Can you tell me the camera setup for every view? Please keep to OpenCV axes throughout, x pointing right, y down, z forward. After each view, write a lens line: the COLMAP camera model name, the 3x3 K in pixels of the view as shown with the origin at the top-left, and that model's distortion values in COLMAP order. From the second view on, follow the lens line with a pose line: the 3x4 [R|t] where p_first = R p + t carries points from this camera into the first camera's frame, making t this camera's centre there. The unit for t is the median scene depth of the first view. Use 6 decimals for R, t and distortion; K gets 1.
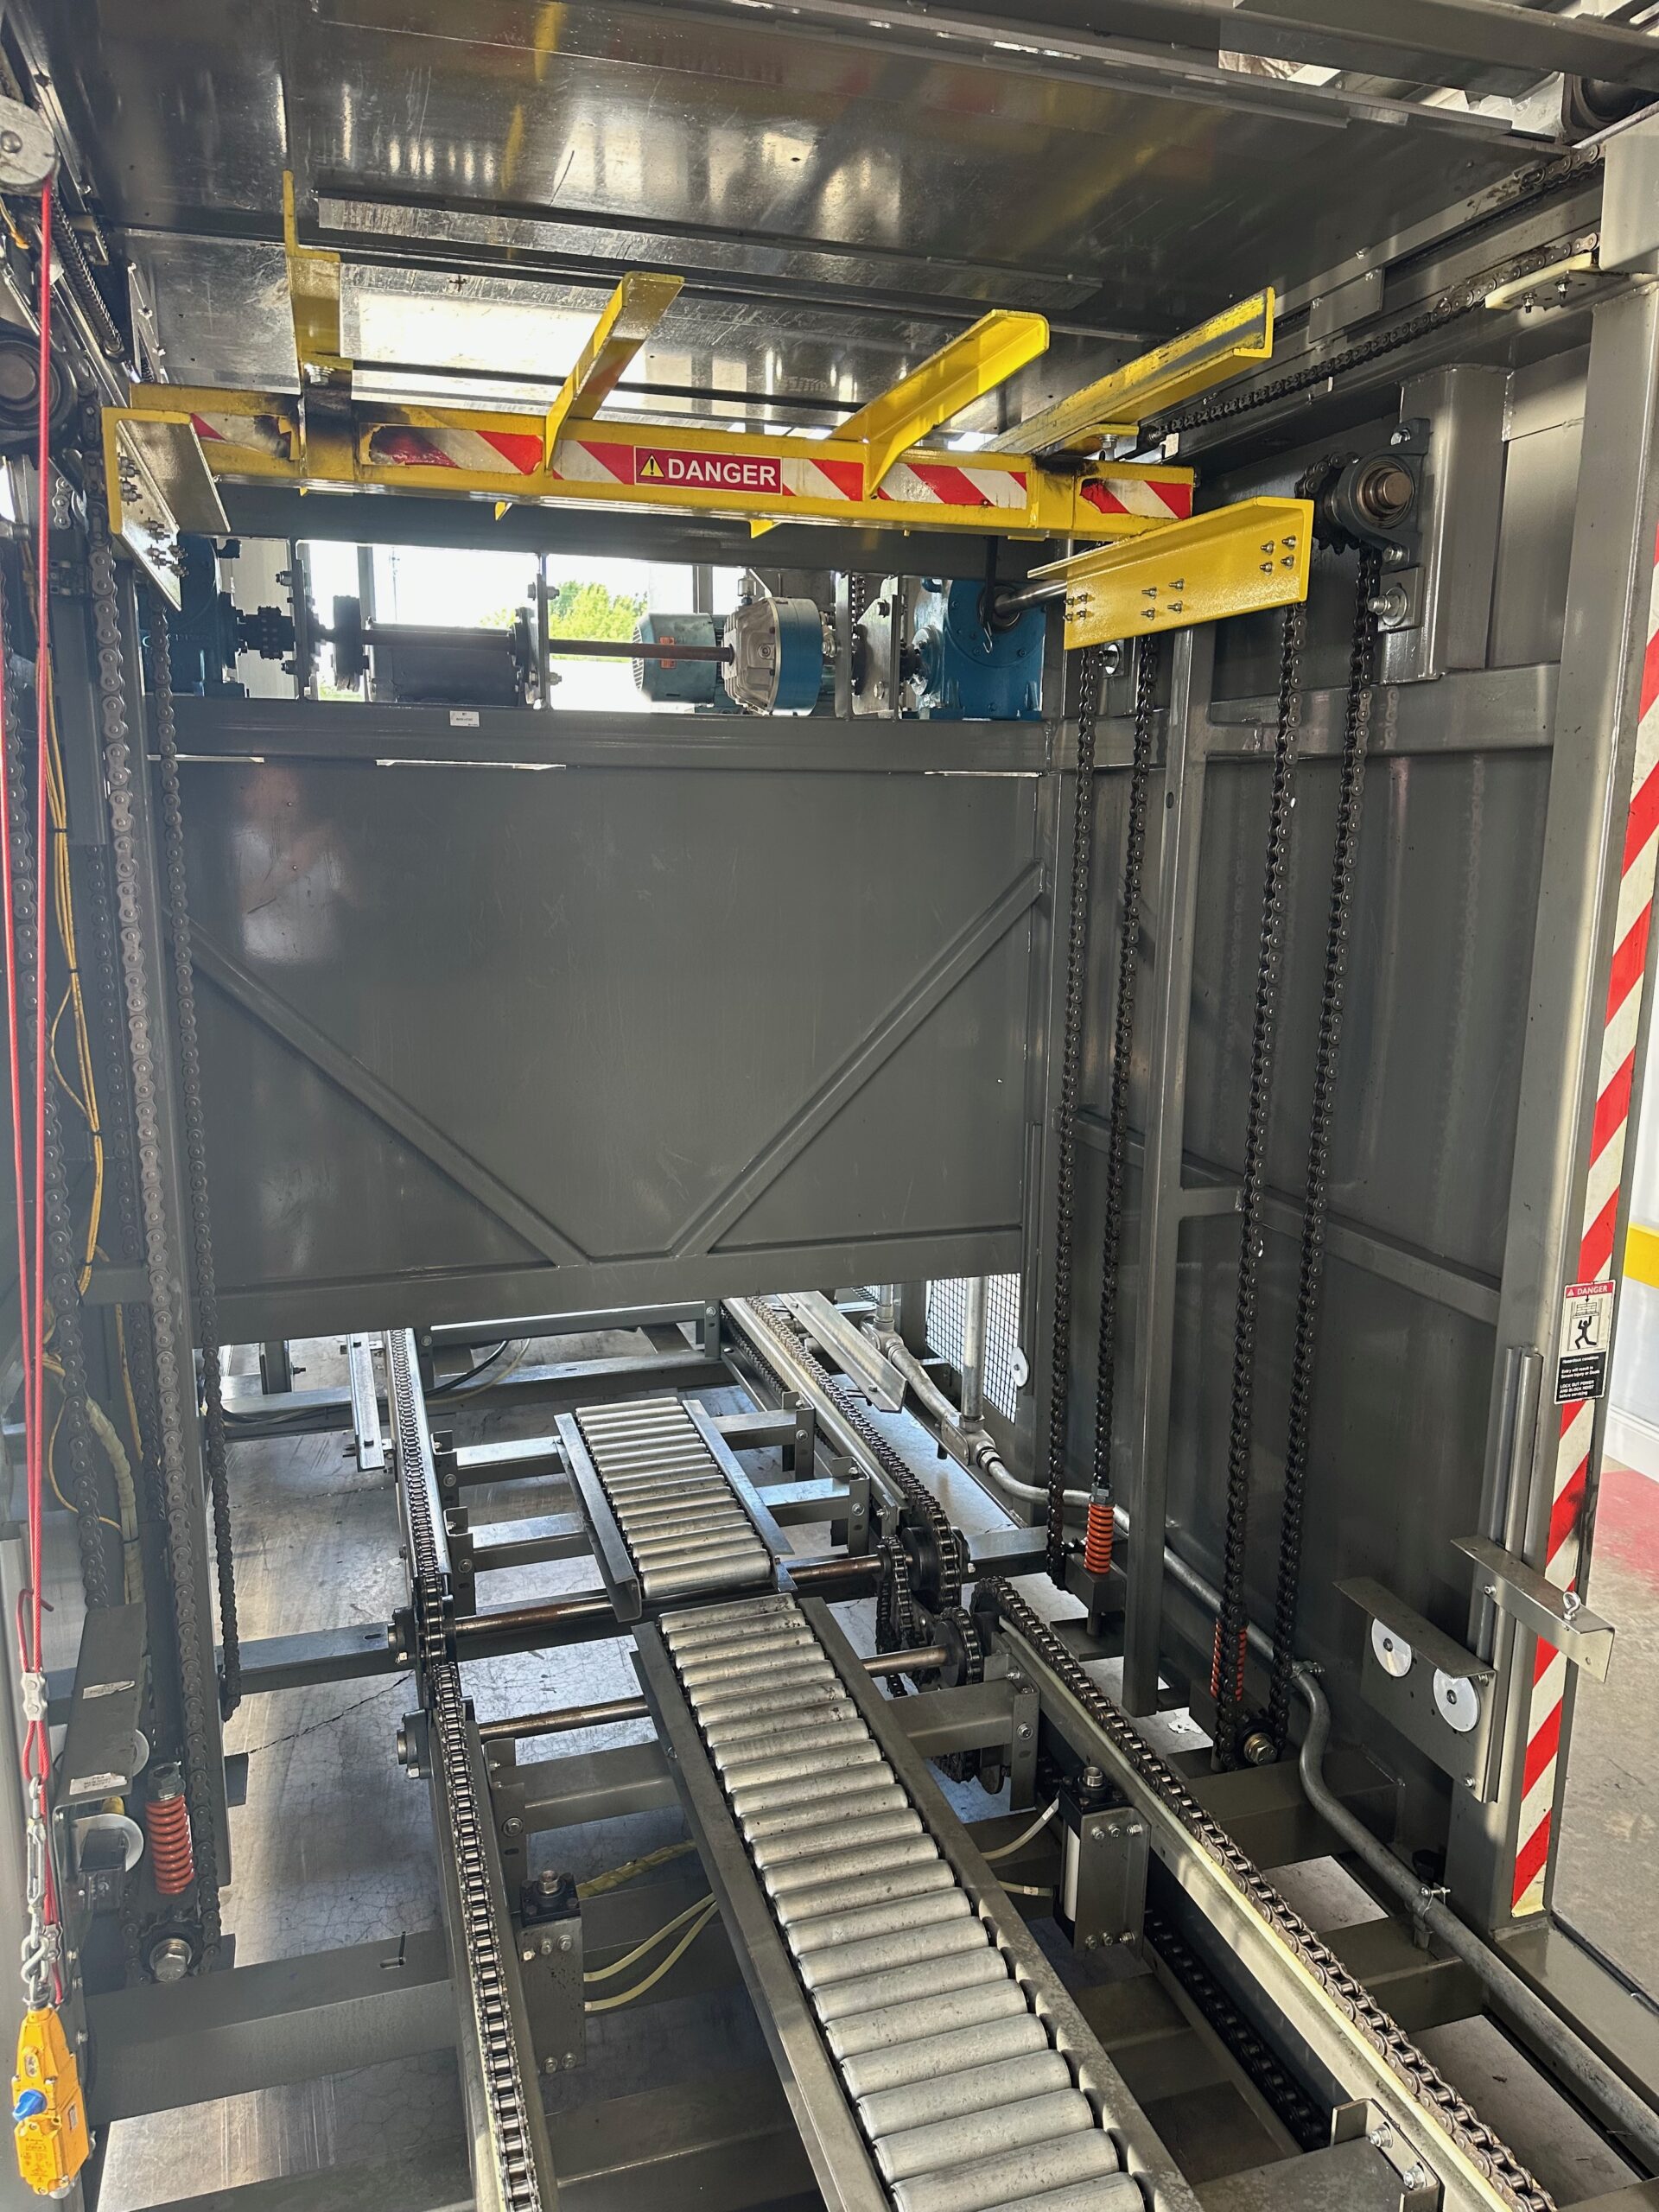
lens RADIAL K [[1554.8, 0, 829.5], [0, 1554.8, 1106.0], [0, 0, 1]] dist [0.159047, -0.236272]
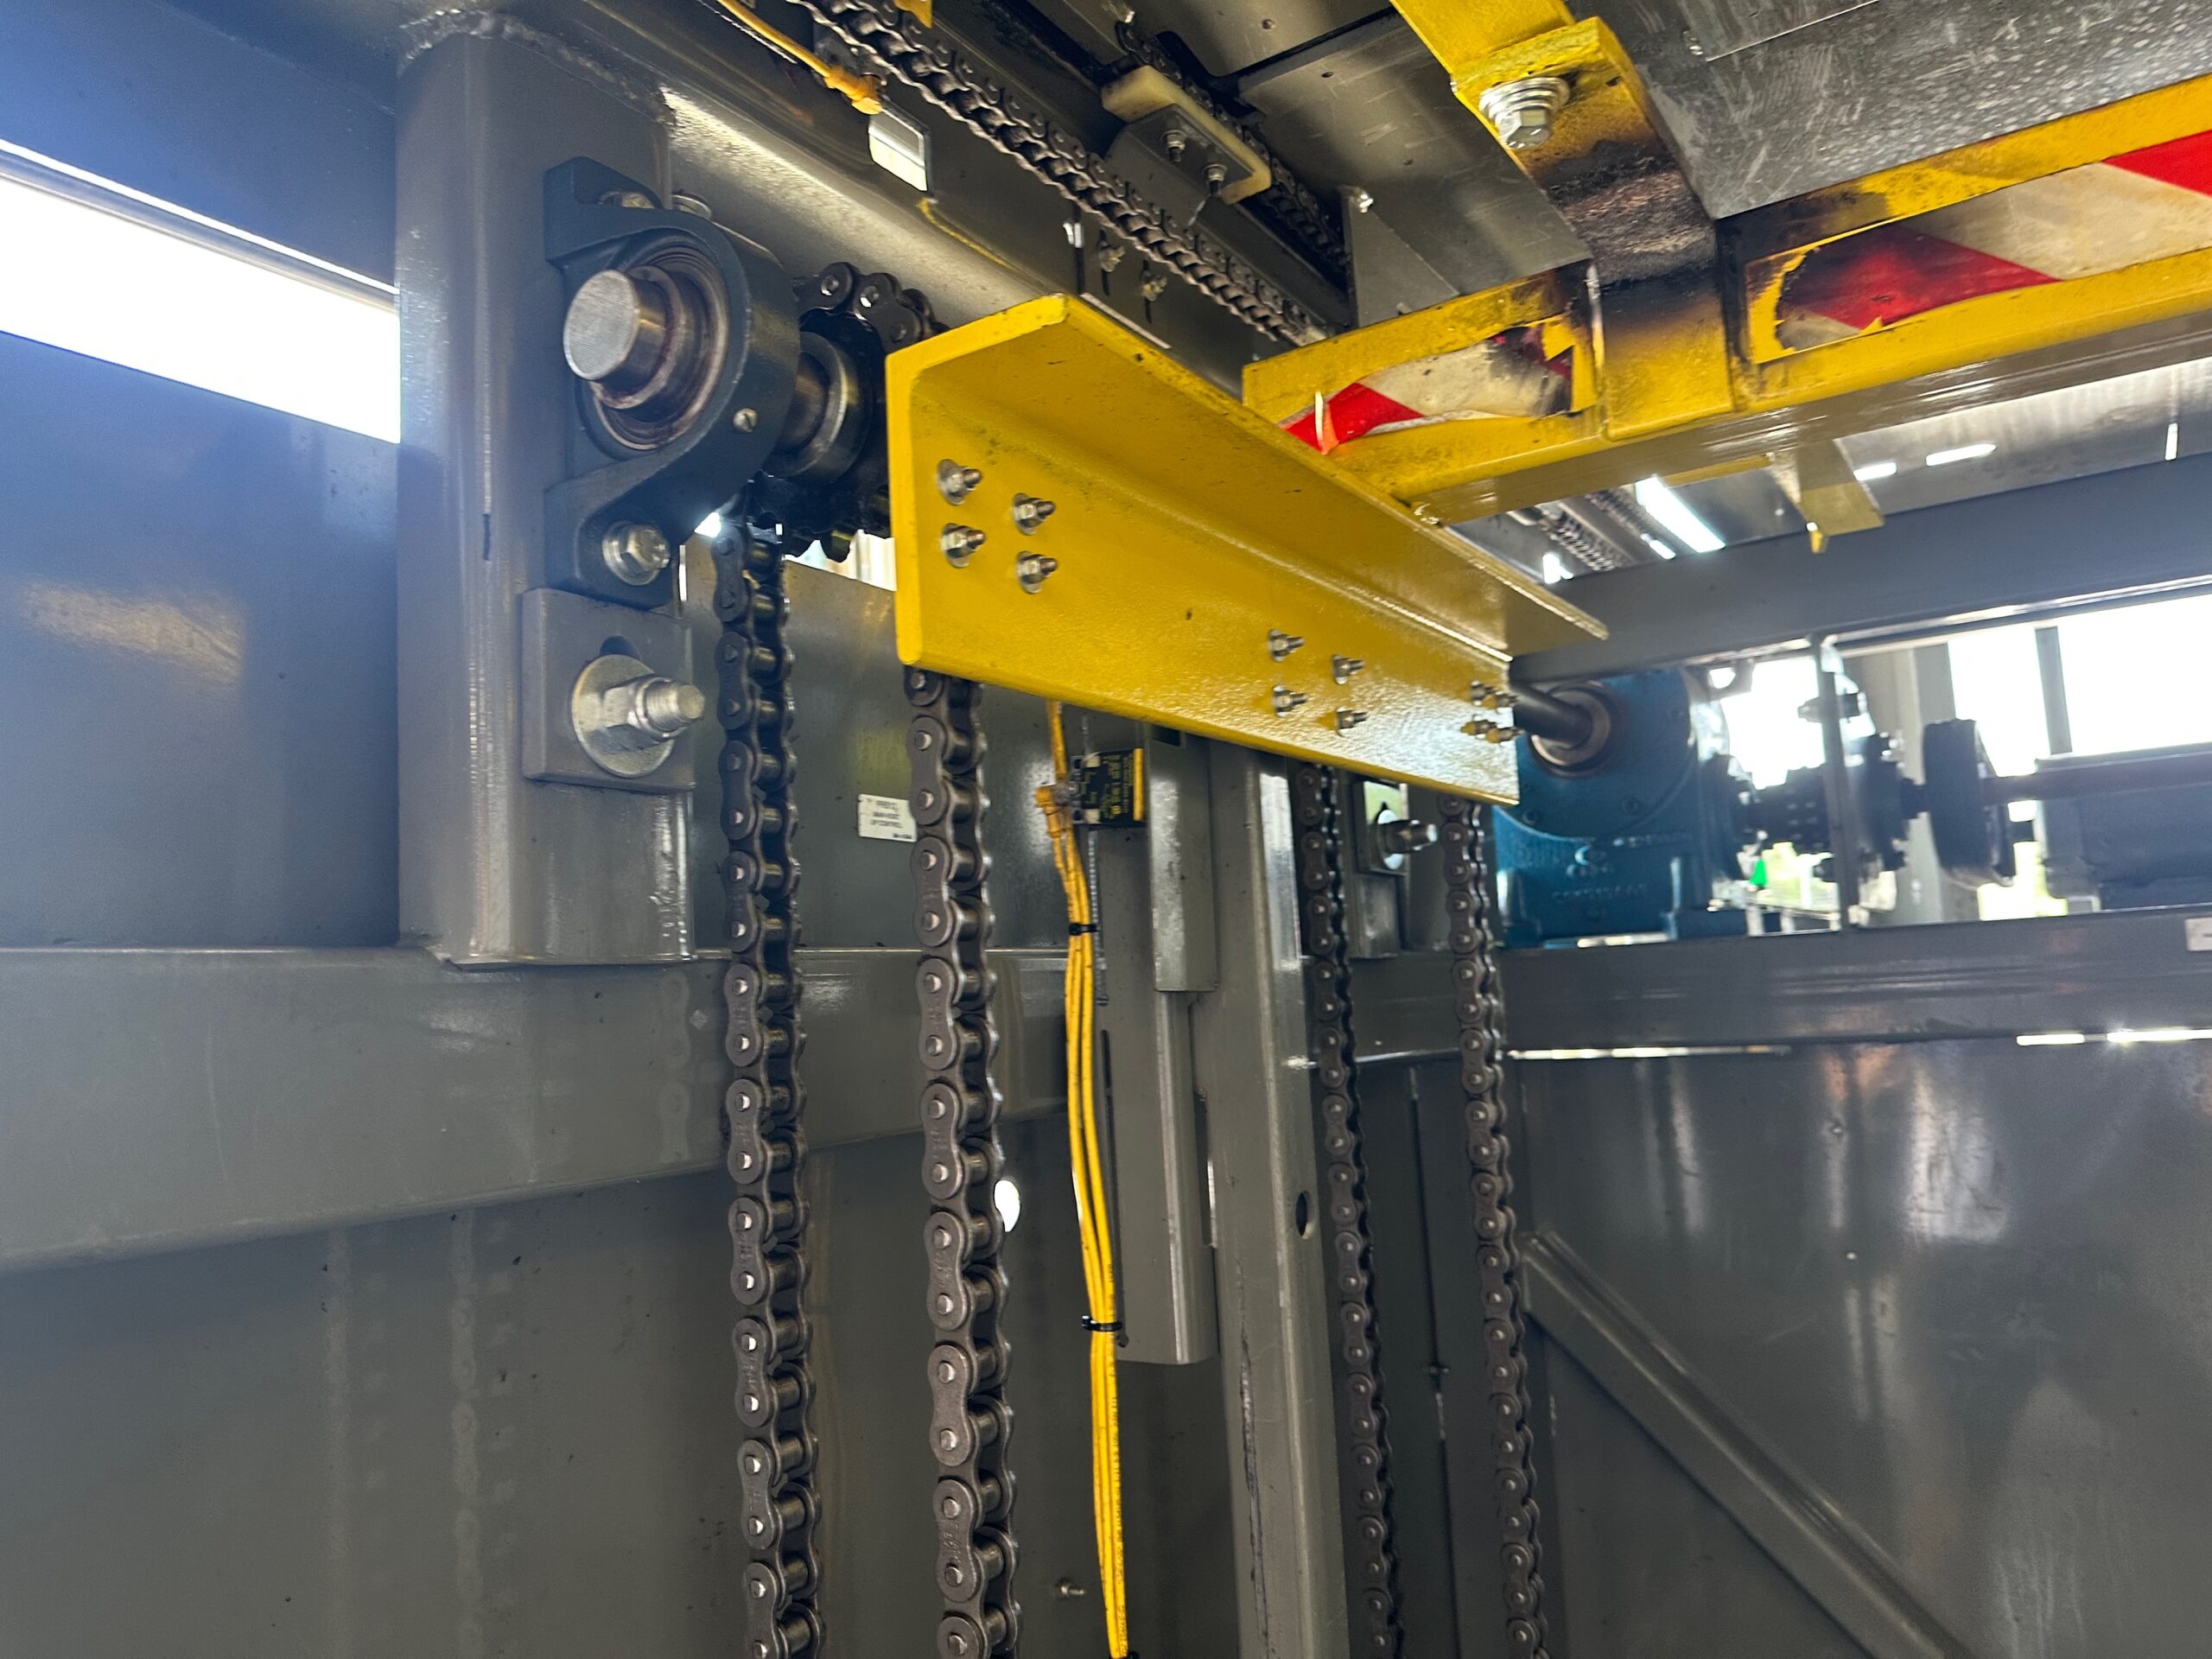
lens RADIAL K [[1580.1, 0, 1116.7], [0, 1580.1, 828.9], [0, 0, 1]] dist [0.082187, -0.105755]
pose [[0.632204, -0.128066, -0.764145, -0.089730], [-0.087615, 0.968103, -0.234735, -0.151471], [0.769833, 0.215351, 0.600817, 0.524661]]
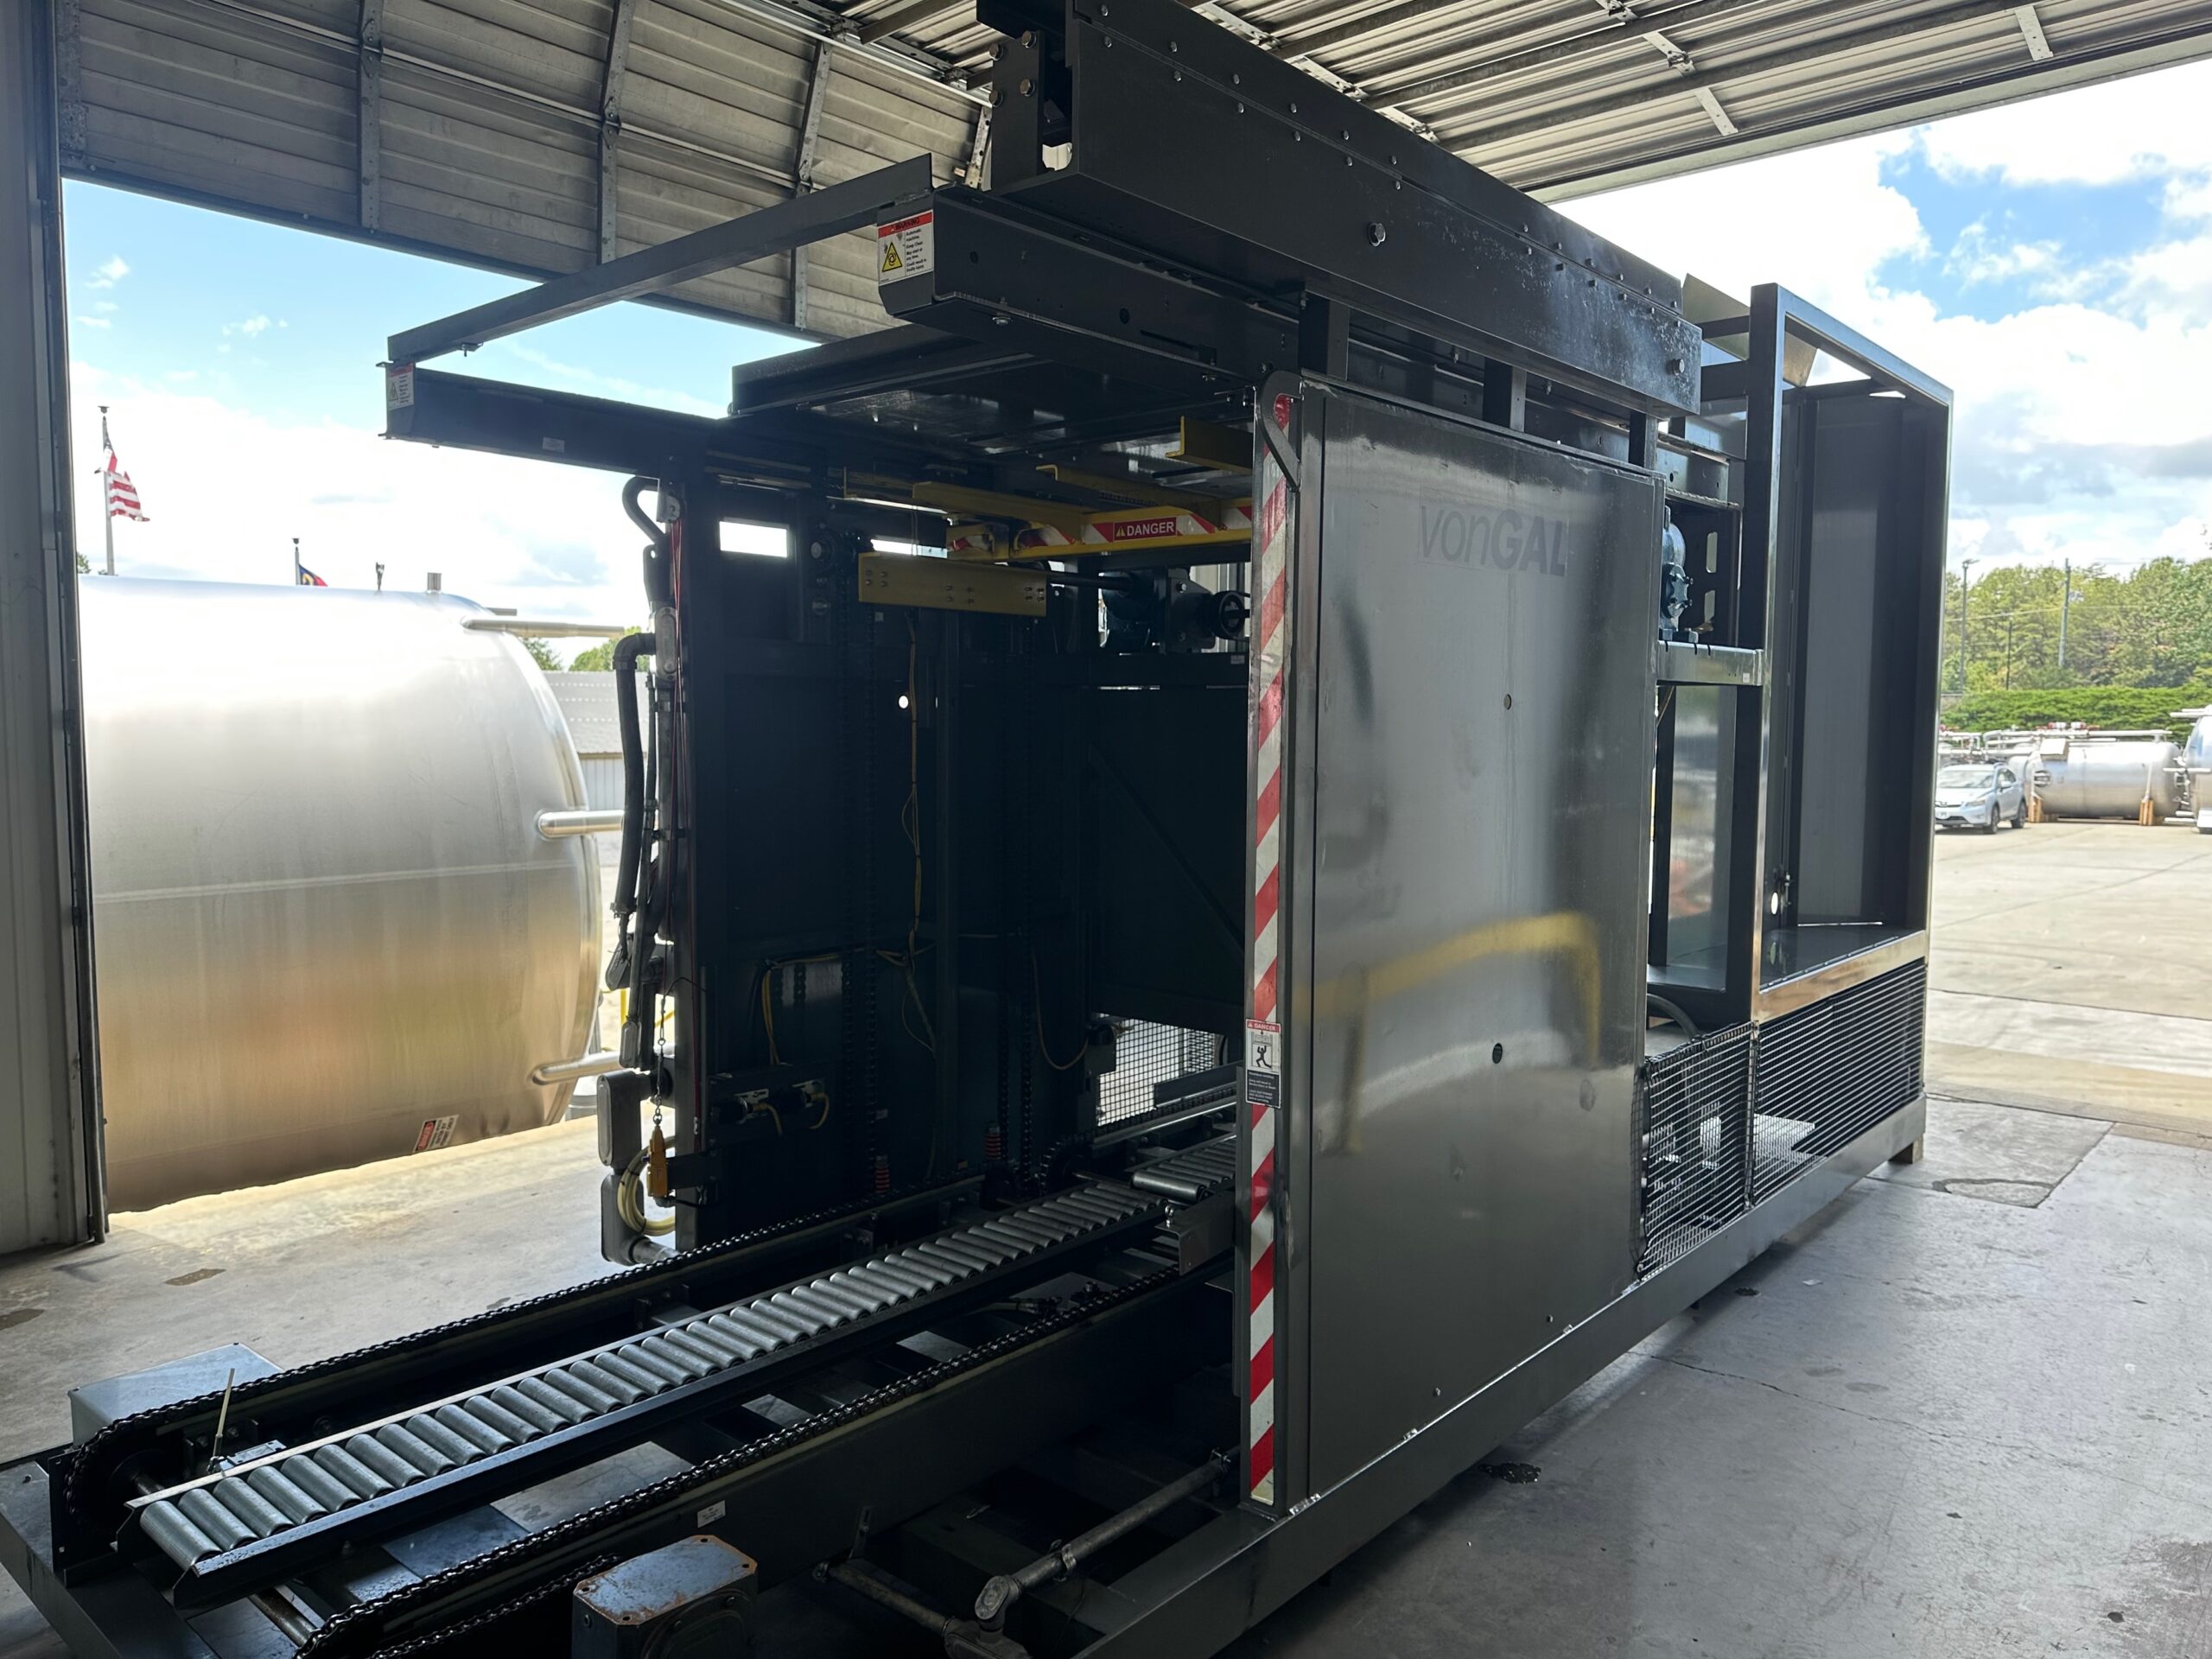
lens RADIAL K [[1554.8, 0, 1106.0], [0, 1554.8, 829.5], [0, 0, 1]] dist [0.159047, -0.236272]
pose [[0.521134, 0.063255, -0.851128, 1.182335], [-0.168346, 0.985276, -0.029852, 0.001475], [0.836707, 0.158841, 0.524109, 0.060086]]
